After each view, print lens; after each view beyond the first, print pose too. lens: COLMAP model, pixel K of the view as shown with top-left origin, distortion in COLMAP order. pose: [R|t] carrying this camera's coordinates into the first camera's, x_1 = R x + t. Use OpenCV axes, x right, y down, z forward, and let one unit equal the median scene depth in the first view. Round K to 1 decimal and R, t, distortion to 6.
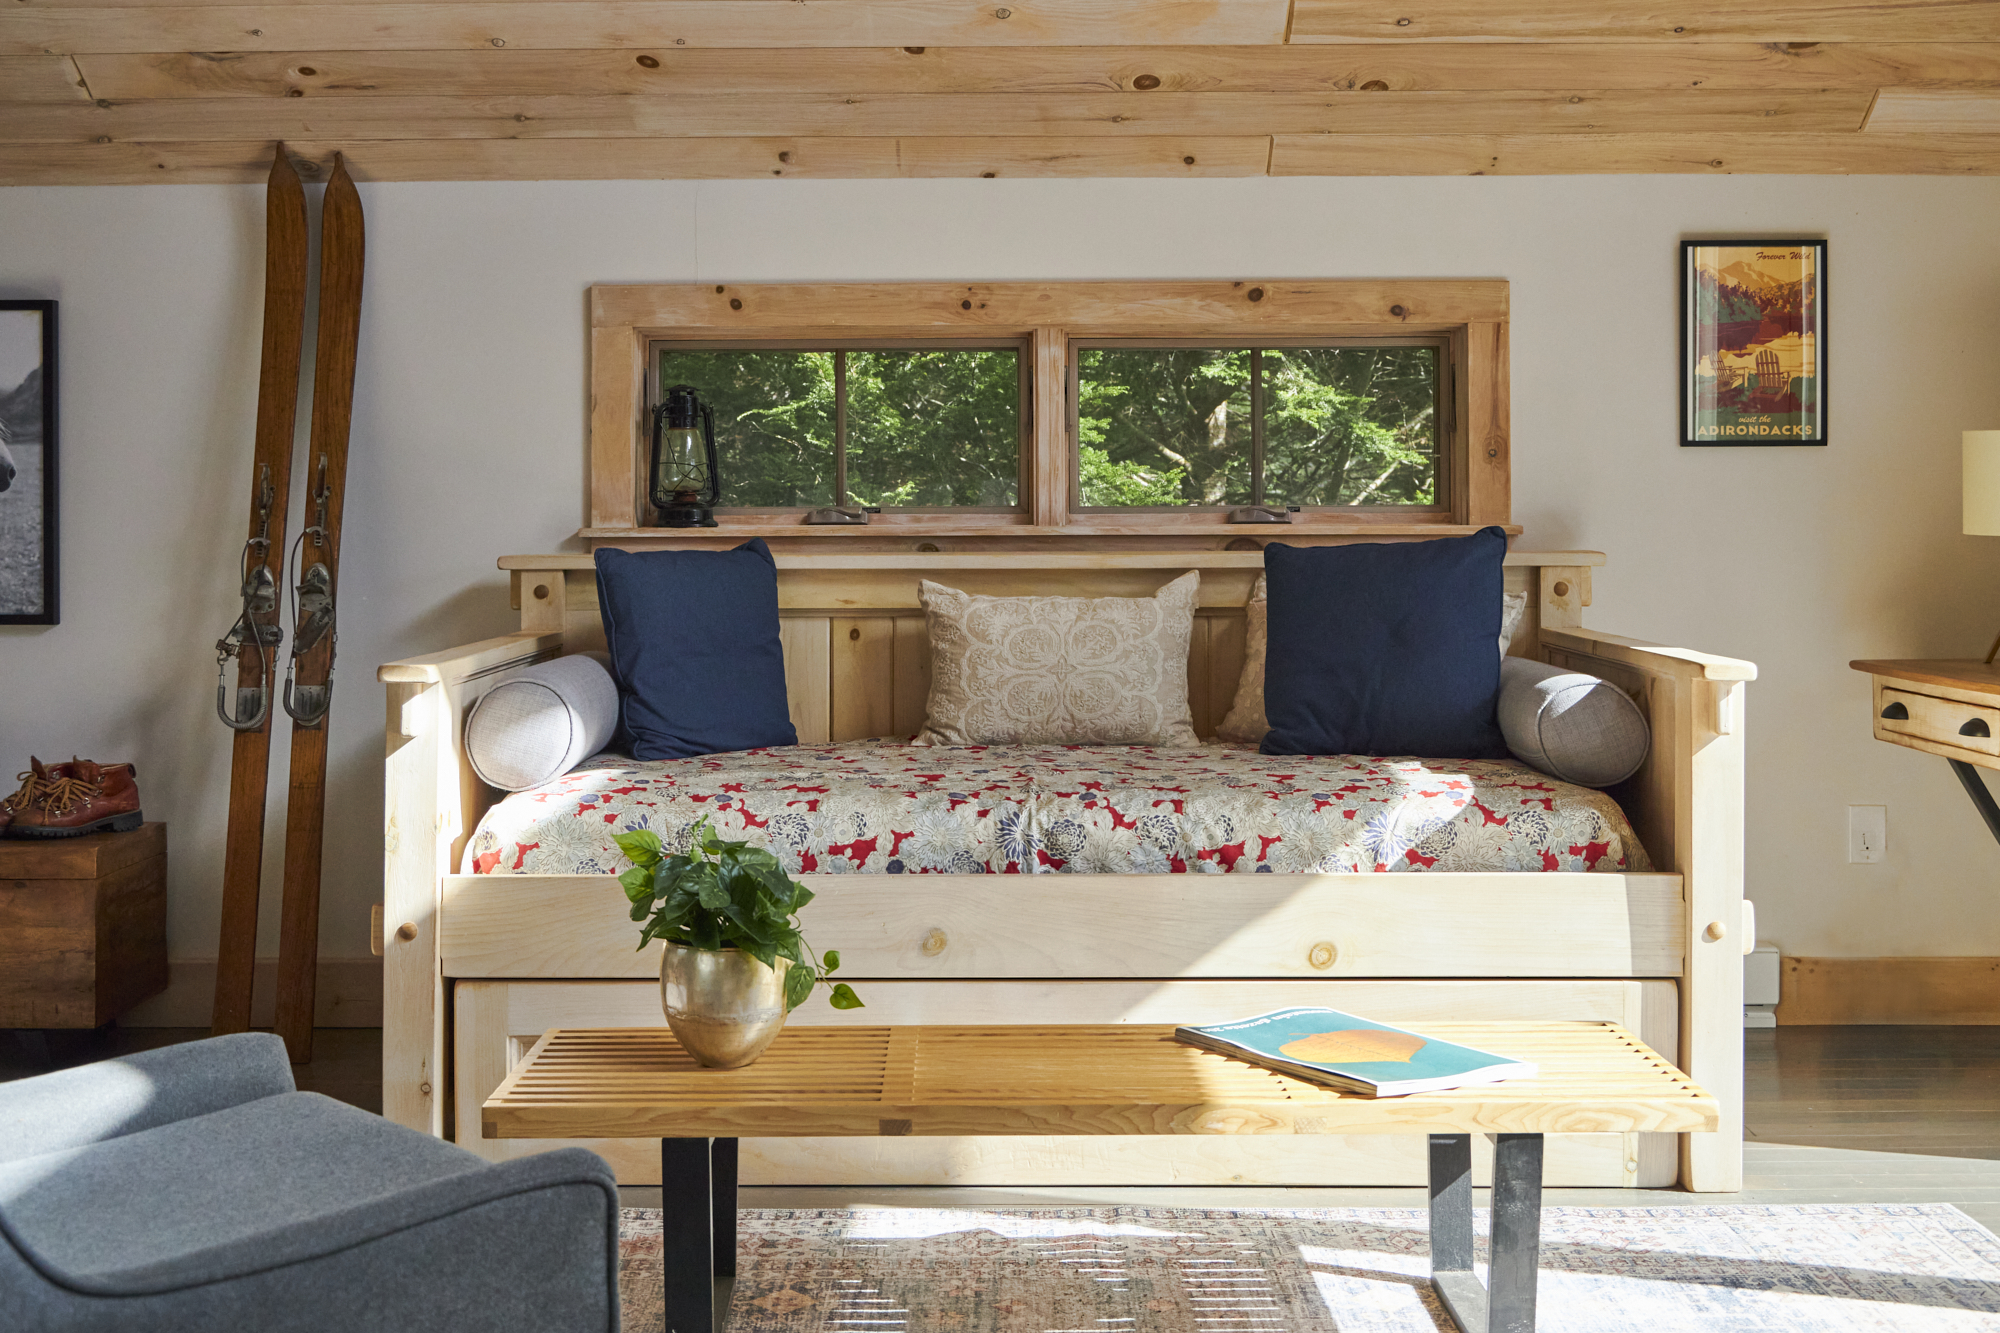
lens RADIAL K [[2306.5, 0, 1002.5], [0, 2306.5, 513.8], [0, 0, 1]] dist [0.007173, 0.013412]
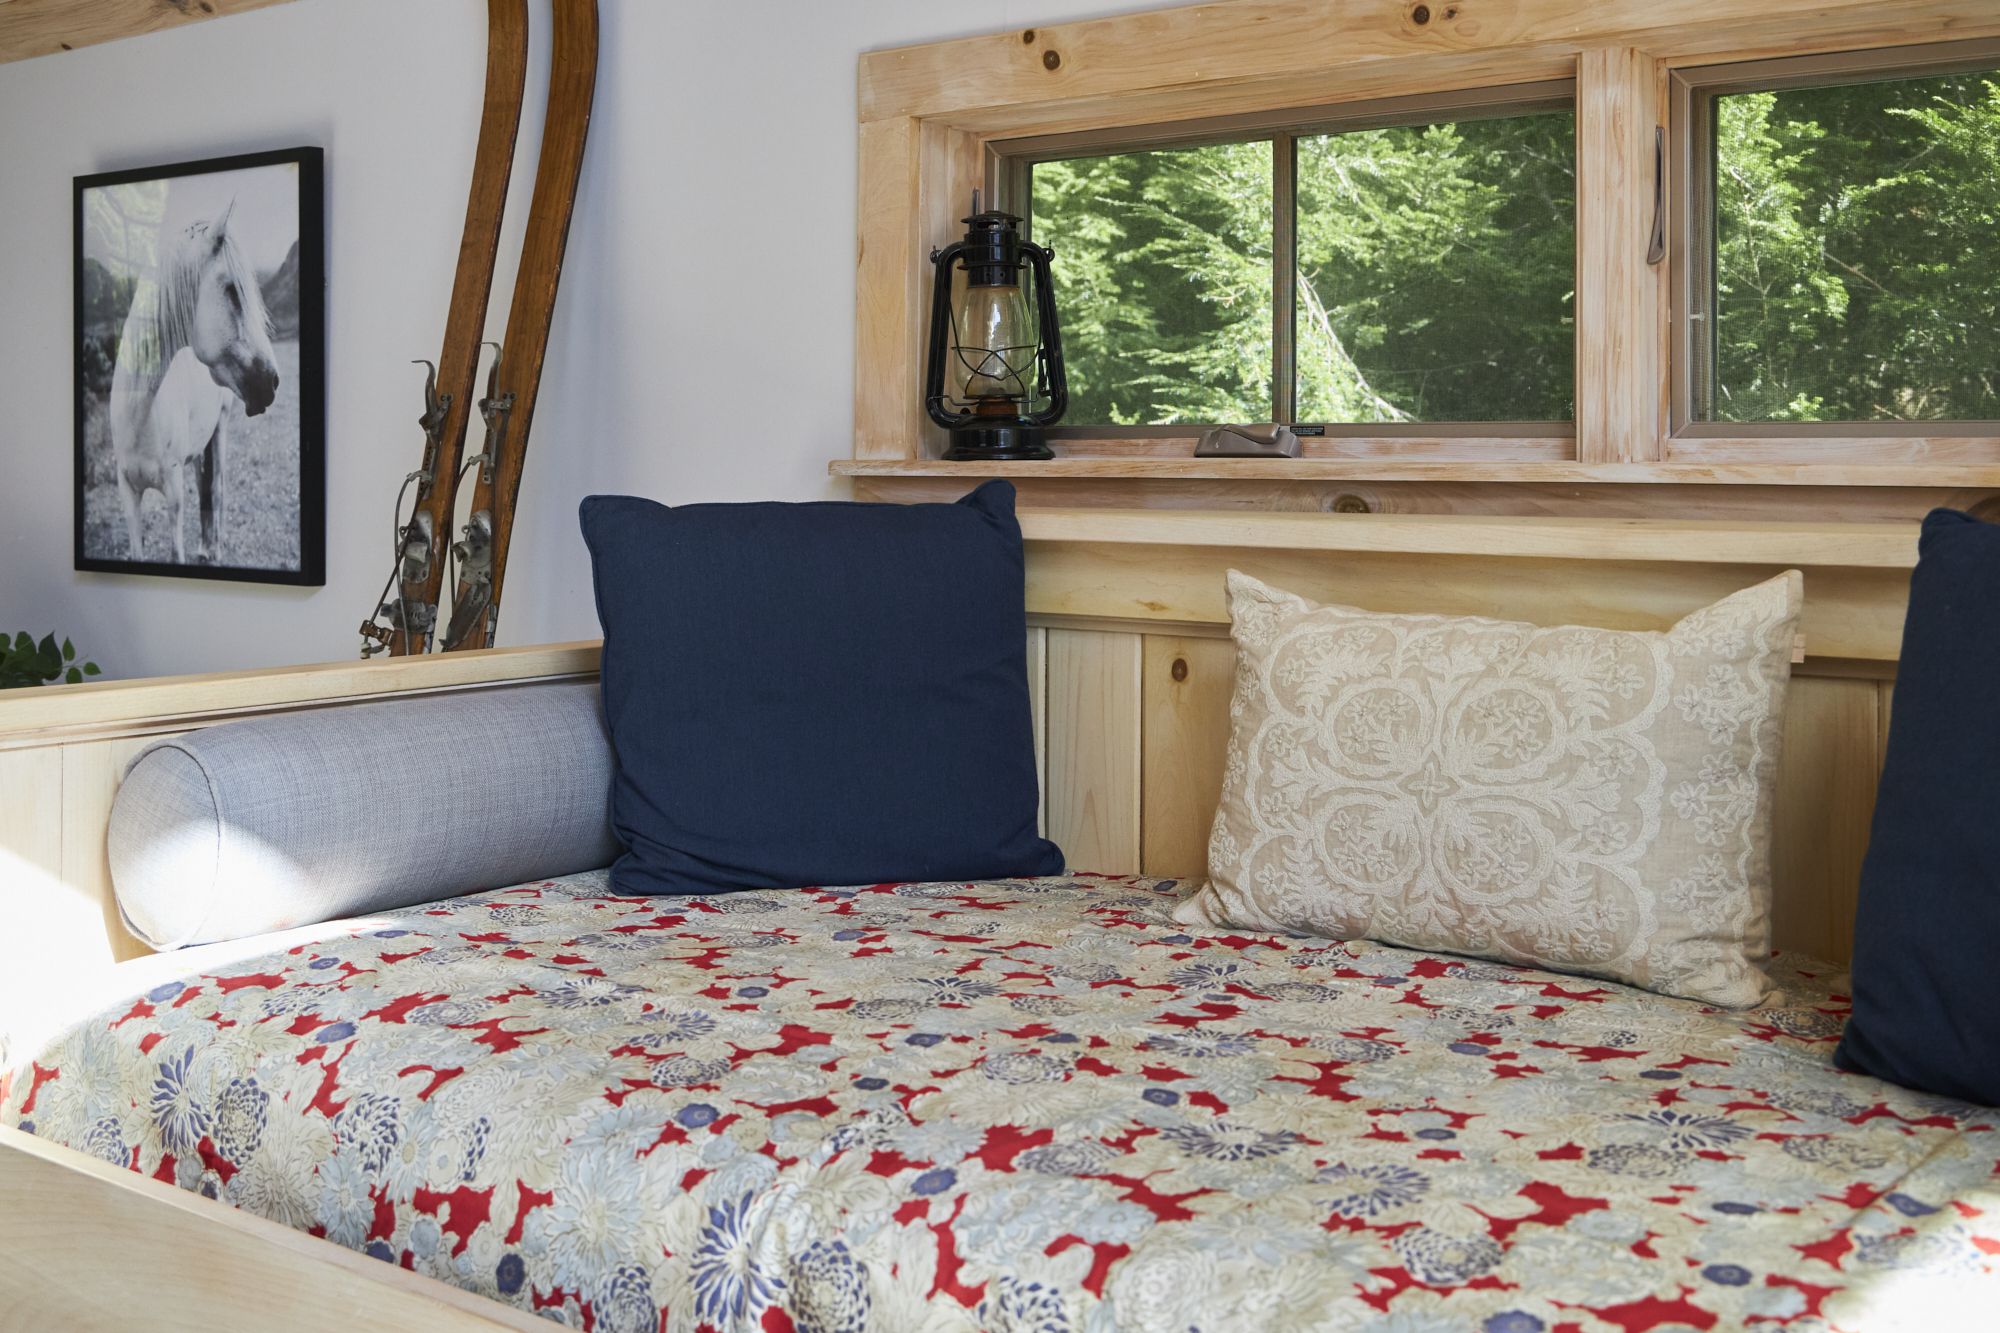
lens RADIAL K [[2310.5, 0, 997.8], [0, 2310.5, 399.6], [0, 0, 1]] dist [-0.001734, -0.014471]
pose [[0.788874, -0.009248, -0.614485, 0.232201], [-0.003758, 0.999795, -0.019871, 0.002436], [0.614543, 0.017985, 0.788678, 0.593732]]
